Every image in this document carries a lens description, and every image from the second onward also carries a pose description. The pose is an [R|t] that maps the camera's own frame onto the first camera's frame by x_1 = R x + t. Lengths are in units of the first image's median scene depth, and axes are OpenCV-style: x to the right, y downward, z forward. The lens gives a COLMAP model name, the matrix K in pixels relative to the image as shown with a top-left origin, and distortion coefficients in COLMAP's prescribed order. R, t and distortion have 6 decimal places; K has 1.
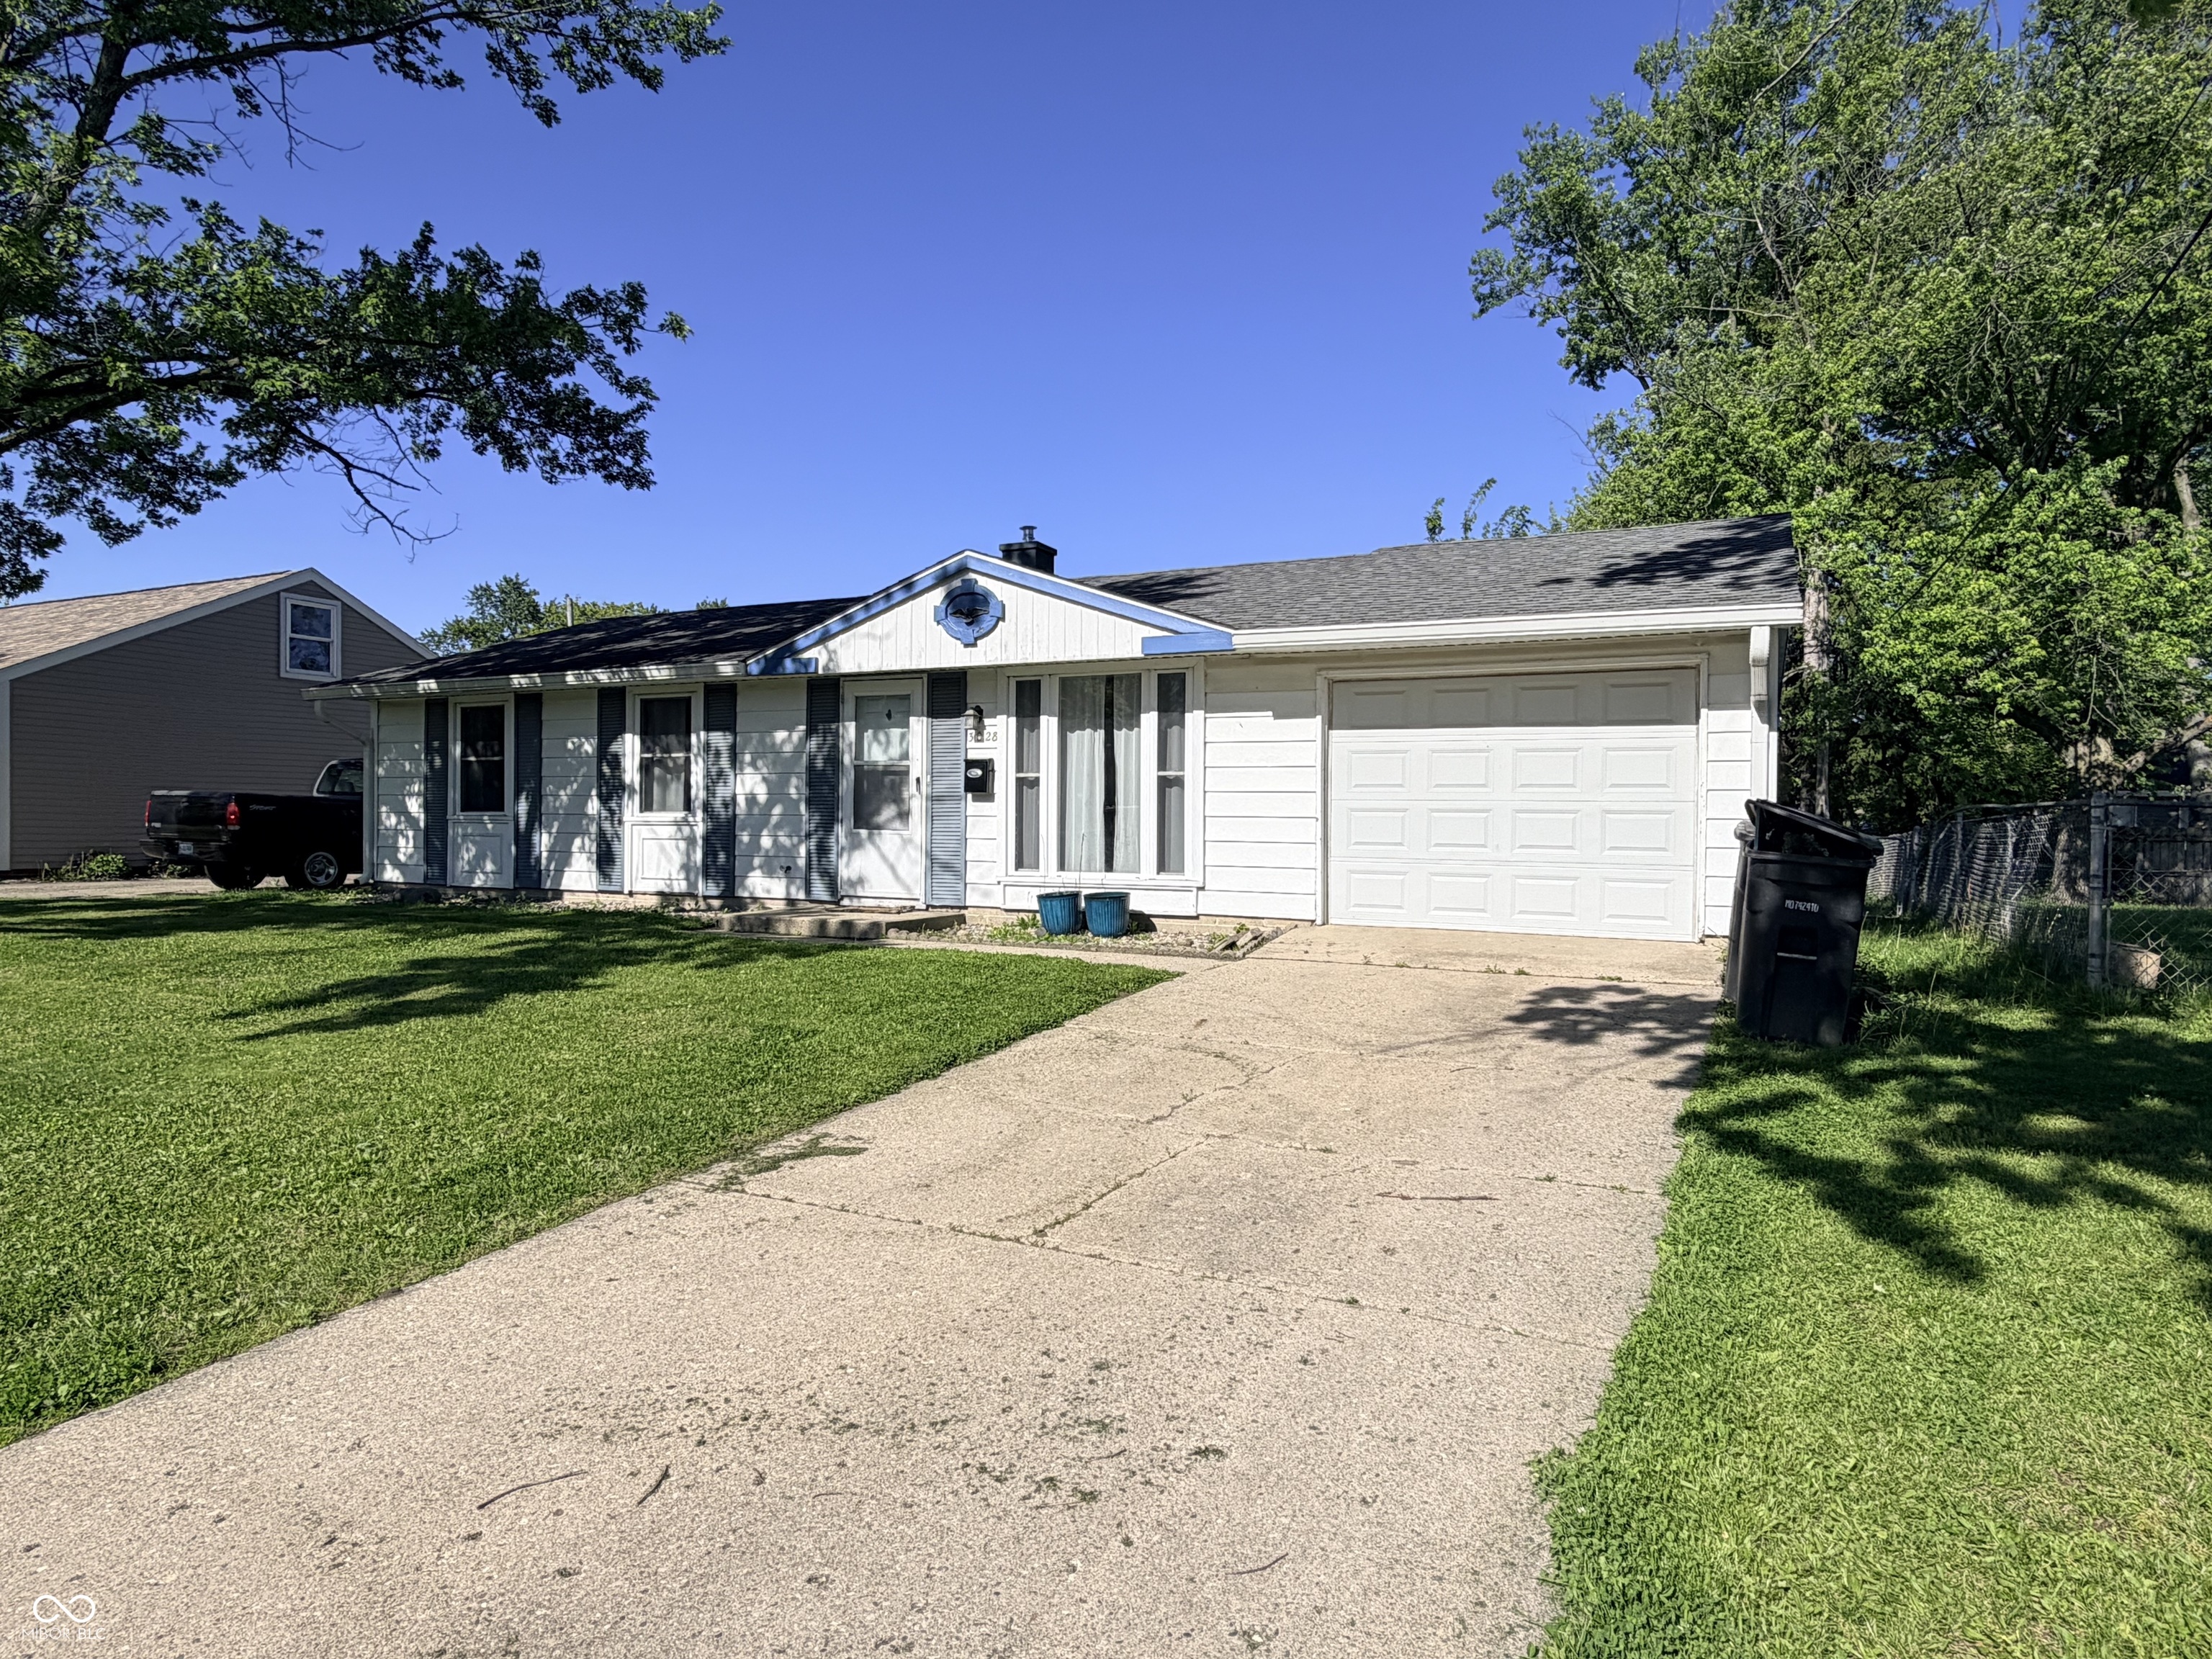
lens RADIAL K [[1269.9, 0, 1111.6], [0, 1269.9, 820.3], [0, 0, 1]] dist [-0.005885, -0.000323]
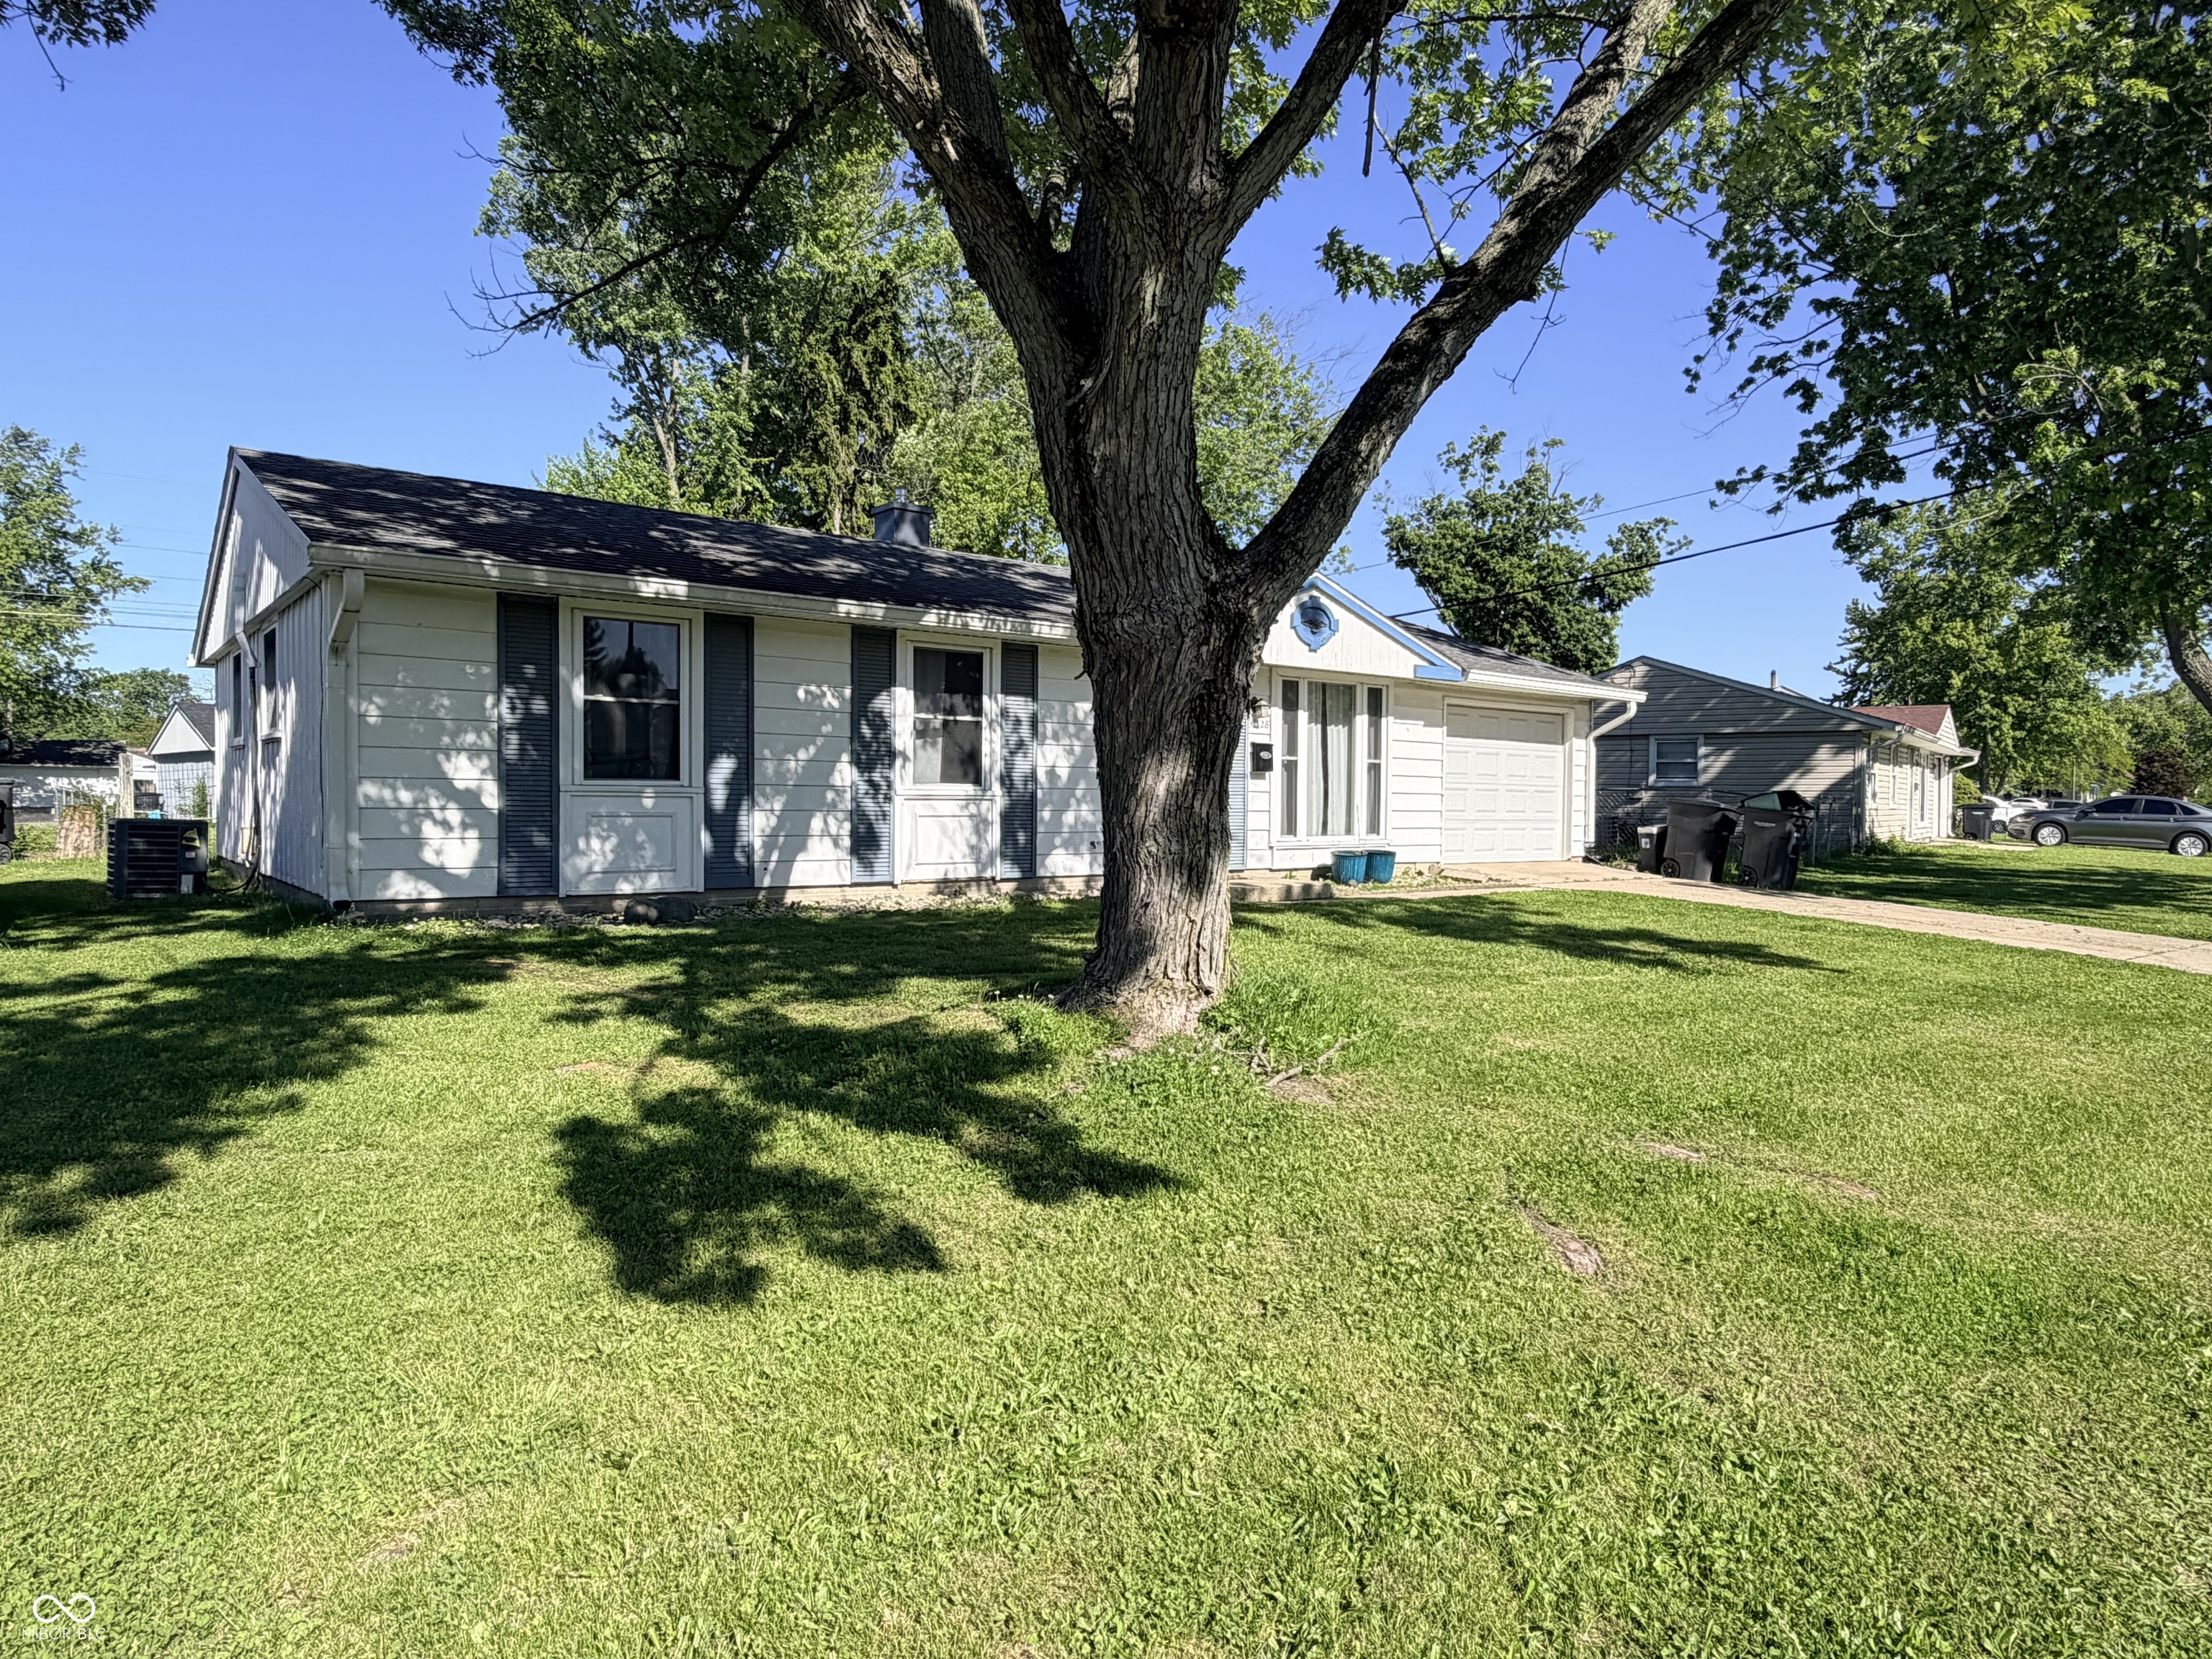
lens RADIAL K [[1269.9, 0, 1114.7], [0, 1269.9, 829.3], [0, 0, 1]] dist [-0.005885, -0.000323]
pose [[0.453380, -0.025652, 0.890948, -1.068026], [-0.005605, 0.999484, 0.031630, -0.004539], [-0.891300, -0.019334, 0.453002, 0.518442]]
